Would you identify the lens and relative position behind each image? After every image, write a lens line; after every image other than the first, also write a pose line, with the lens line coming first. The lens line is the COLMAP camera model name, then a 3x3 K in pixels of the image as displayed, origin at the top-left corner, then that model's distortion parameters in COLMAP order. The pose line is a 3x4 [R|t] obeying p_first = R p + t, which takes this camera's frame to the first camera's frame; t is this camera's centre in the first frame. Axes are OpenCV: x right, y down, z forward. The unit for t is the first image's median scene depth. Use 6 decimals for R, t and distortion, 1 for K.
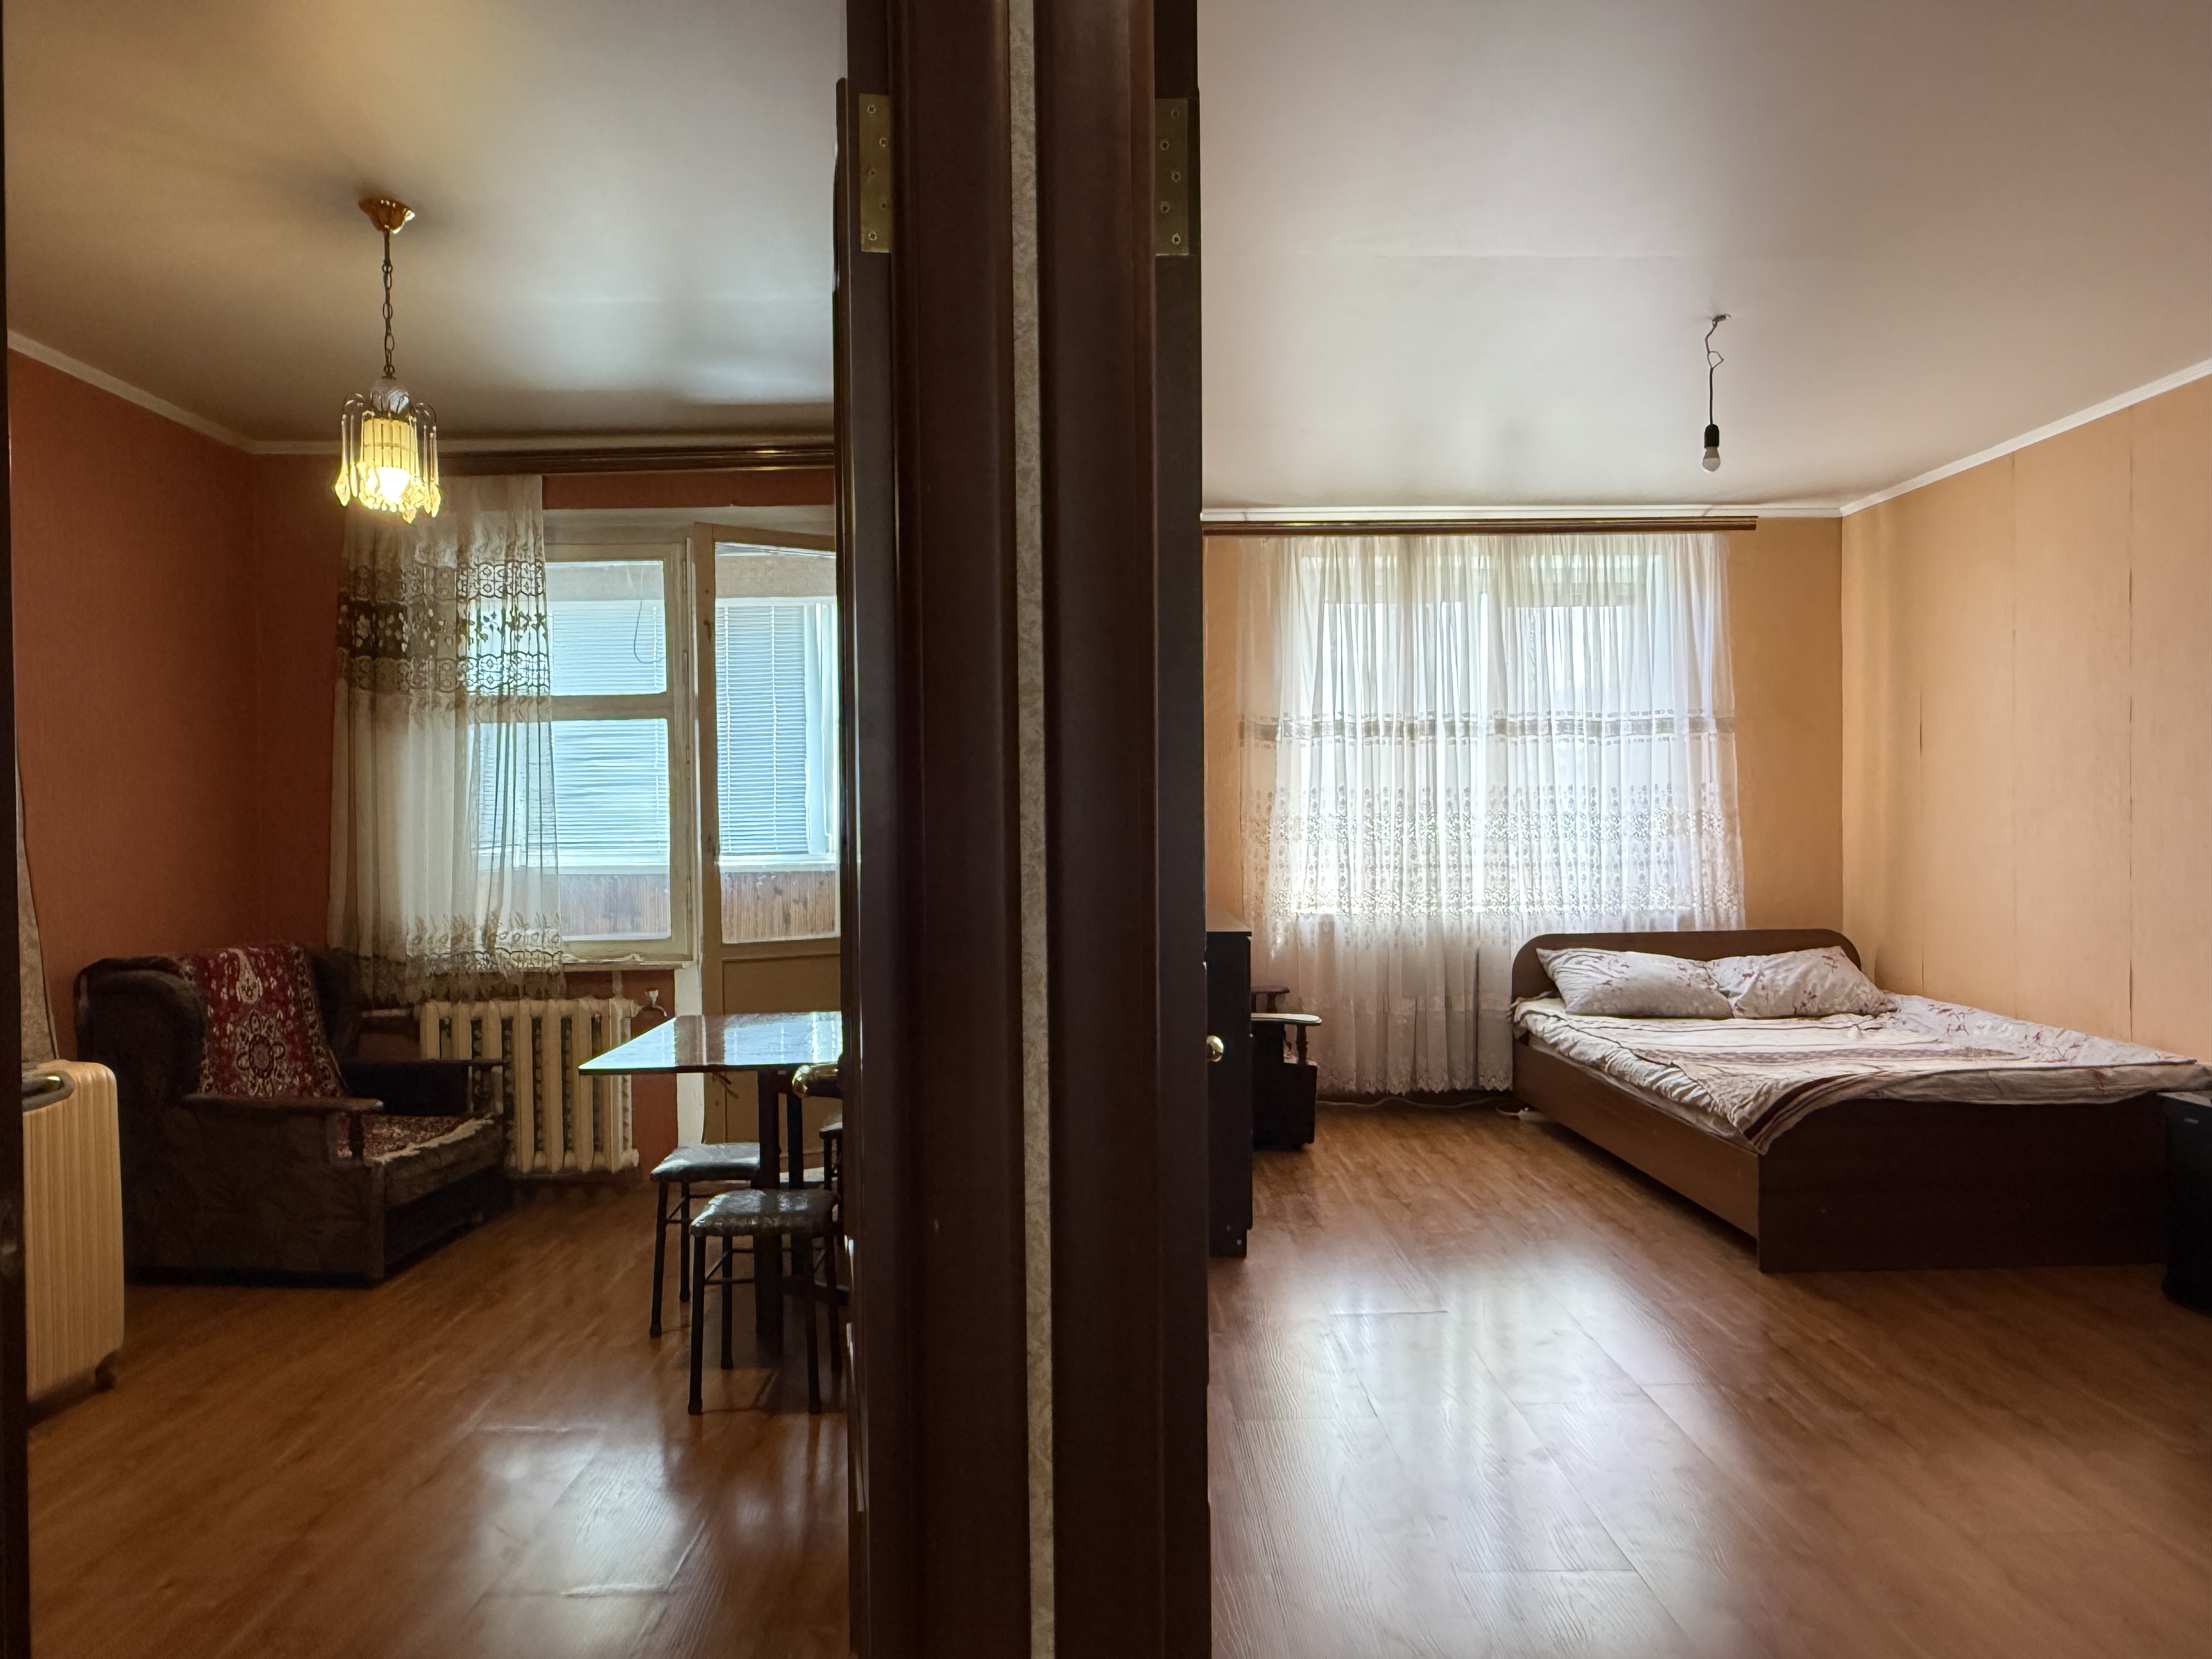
lens RADIAL K [[1417.4, 0, 1105.8], [0, 1417.4, 834.8], [0, 0, 1]] dist [-0.001859, 0.005748]
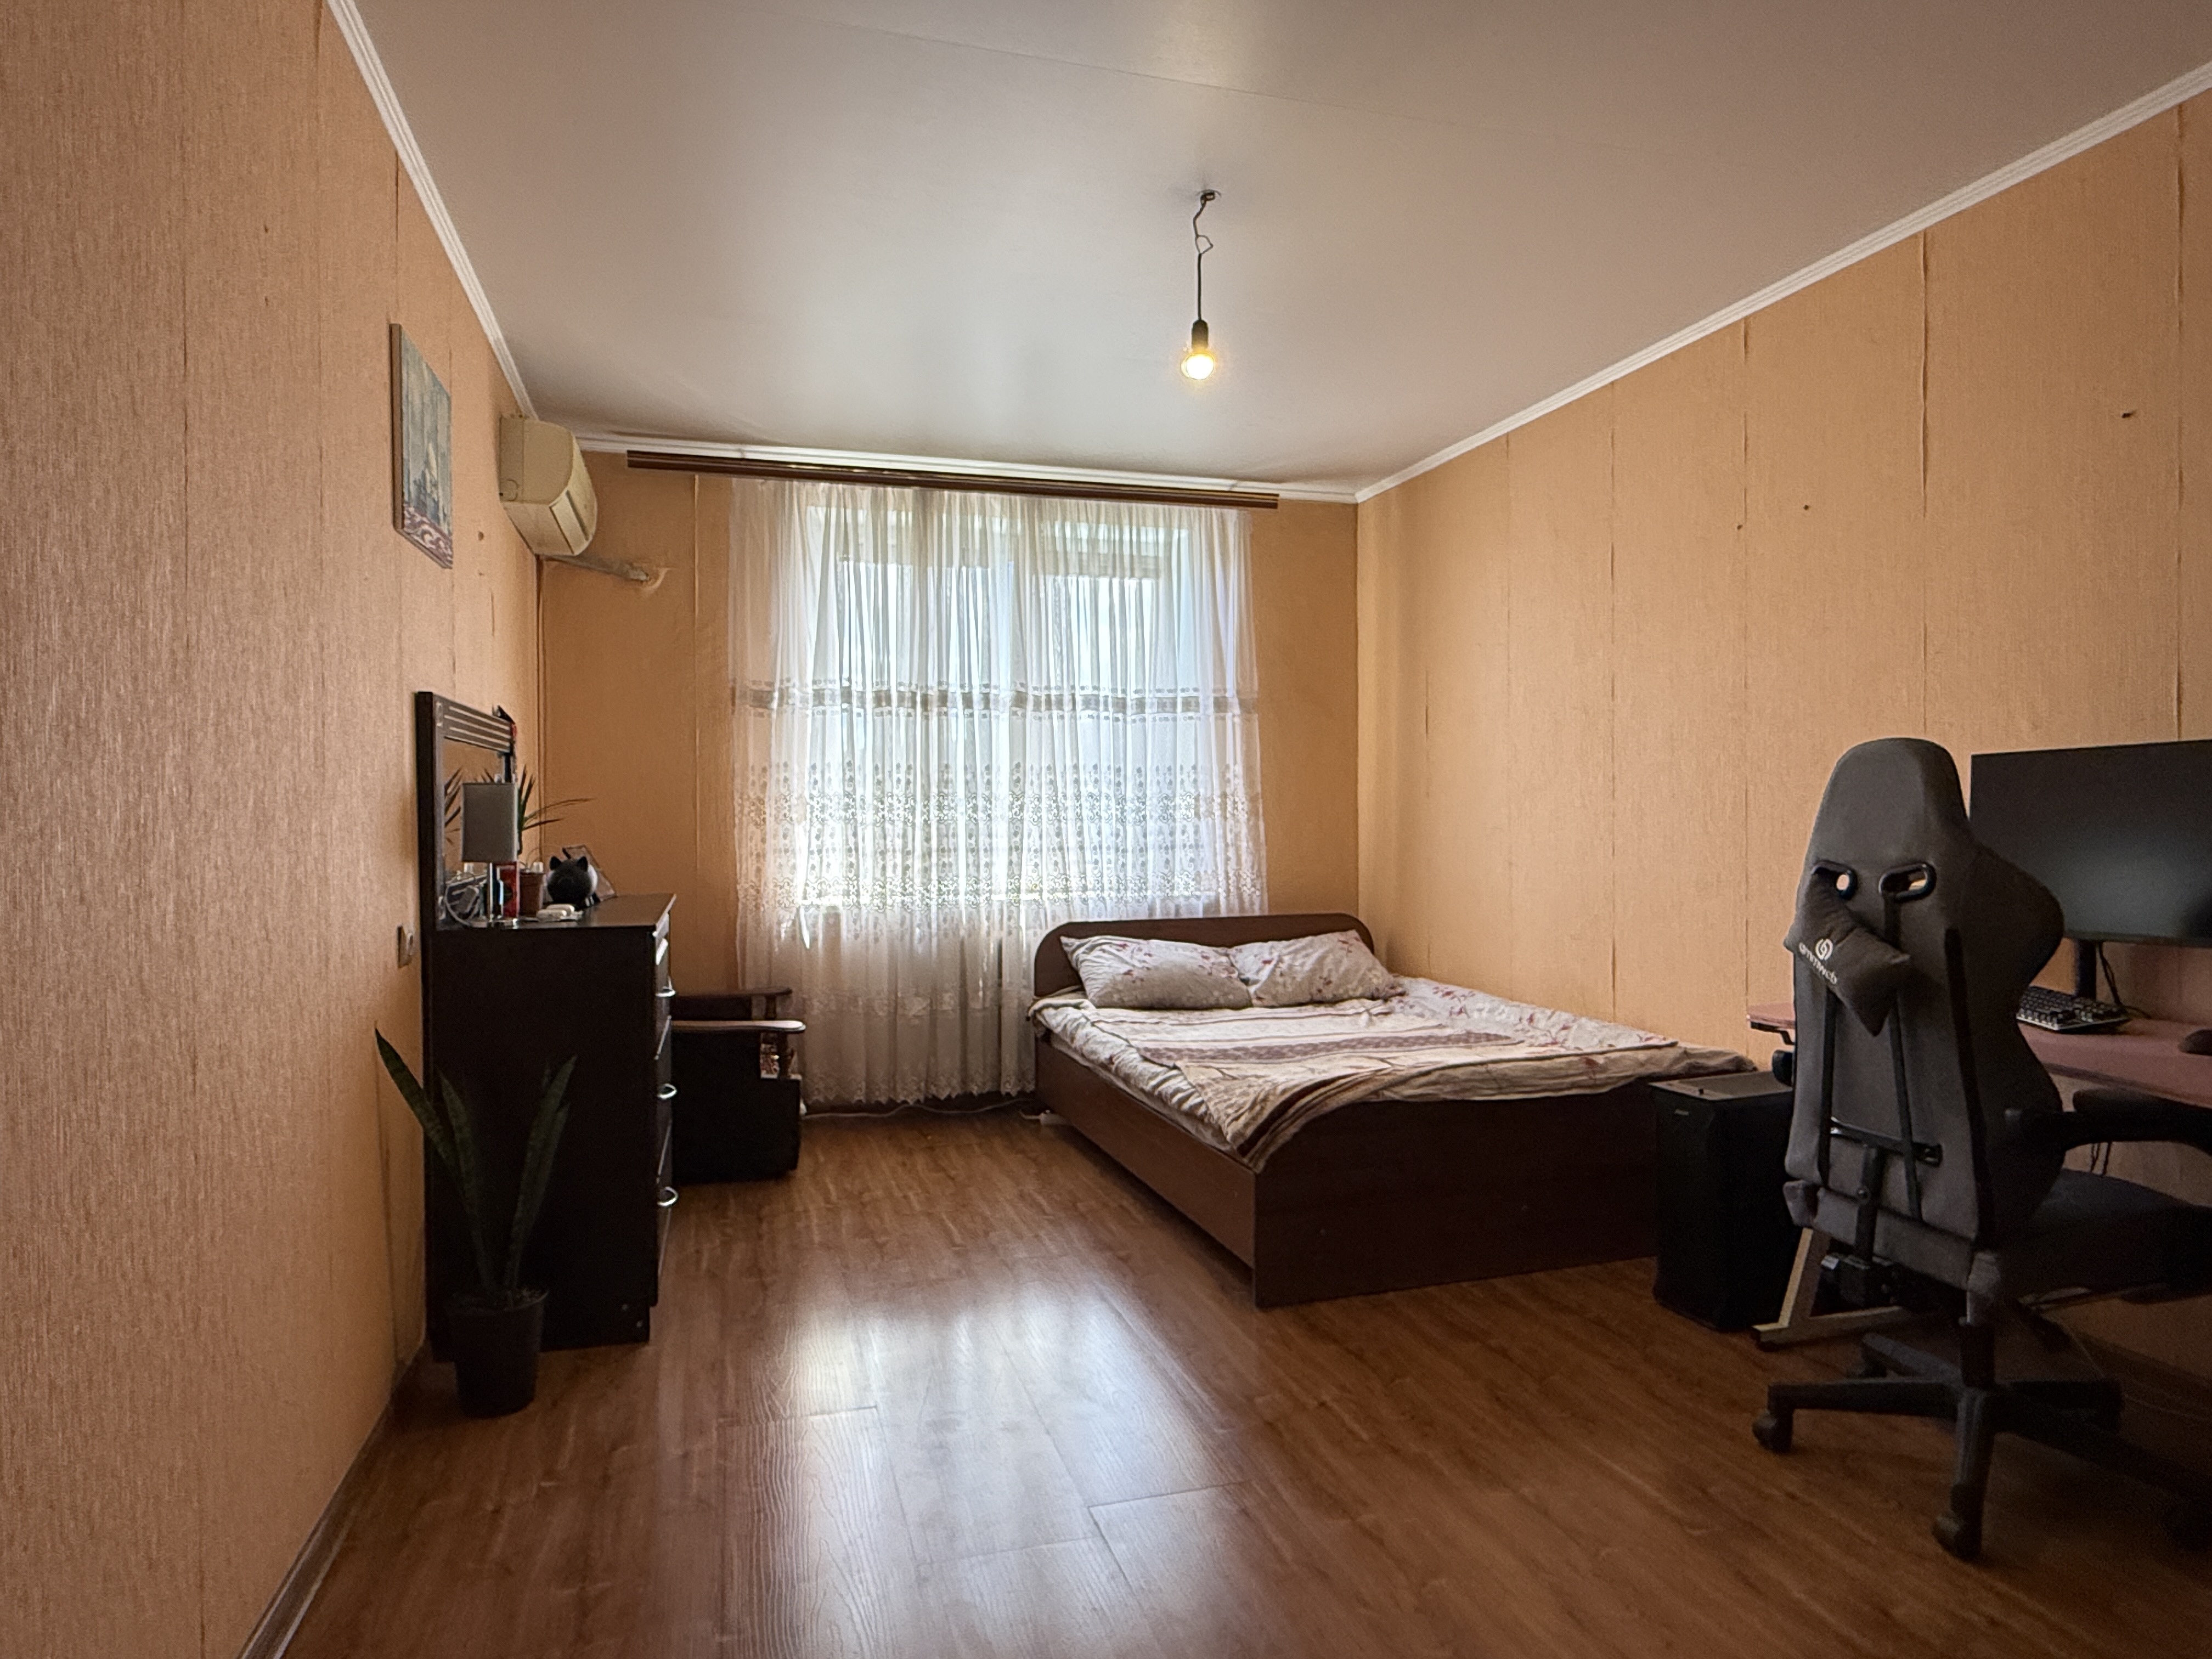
lens RADIAL K [[1295.2, 0, 1099.9], [0, 1295.2, 822.3], [0, 0, 1]] dist [0.001803, 0.001862]
pose [[0.964262, 0.004221, 0.264916, 0.108519], [-0.001515, 0.999945, -0.010418, 0.013166], [-0.264945, 0.009644, 0.964215, 0.176658]]
